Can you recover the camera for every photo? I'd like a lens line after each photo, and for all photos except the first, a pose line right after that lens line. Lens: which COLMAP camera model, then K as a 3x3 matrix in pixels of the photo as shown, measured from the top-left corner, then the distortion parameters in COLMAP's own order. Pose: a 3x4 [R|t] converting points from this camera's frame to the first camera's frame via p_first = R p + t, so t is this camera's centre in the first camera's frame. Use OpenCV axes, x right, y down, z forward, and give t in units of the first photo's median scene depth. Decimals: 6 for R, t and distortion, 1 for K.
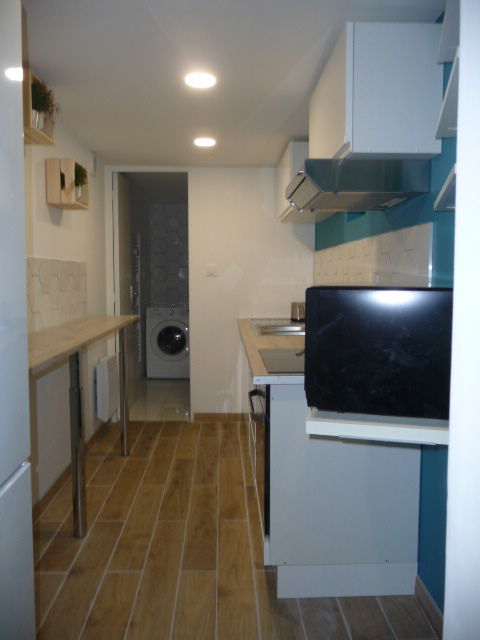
lens RADIAL K [[522.6, 0, 242.1], [0, 522.6, 317.3], [0, 0, 1]] dist [-0.071995, 0.053317]
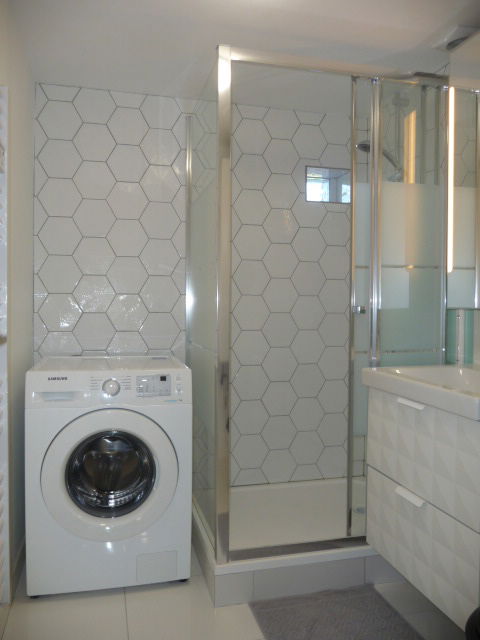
lens RADIAL K [[522.6, 0, 239.2], [0, 522.6, 318.1], [0, 0, 1]] dist [-0.071995, 0.053317]
pose [[0.973109, 0.004322, 0.230306, -0.276733], [0.004280, 0.999312, -0.036838, -0.077910], [-0.230307, 0.036833, 0.972421, 1.430861]]
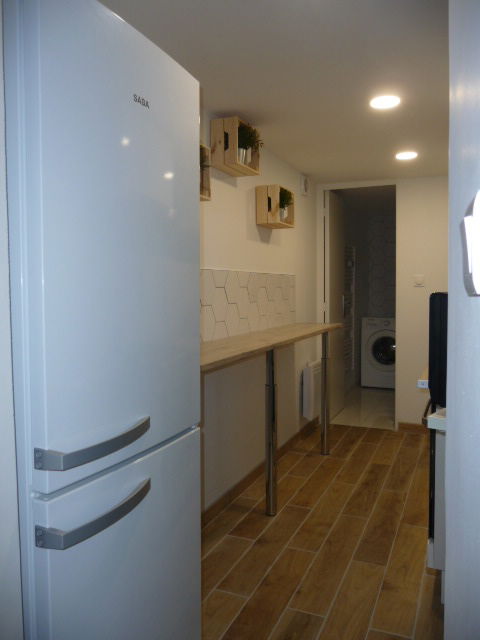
lens RADIAL K [[522.6, 0, 238.0], [0, 522.6, 320.3], [0, 0, 1]] dist [-0.071995, 0.053317]
pose [[0.899197, 0.020080, -0.437083, 0.093701], [-0.027121, 0.999583, -0.009875, 0.006614], [0.436703, 0.020734, 0.899367, -0.060905]]
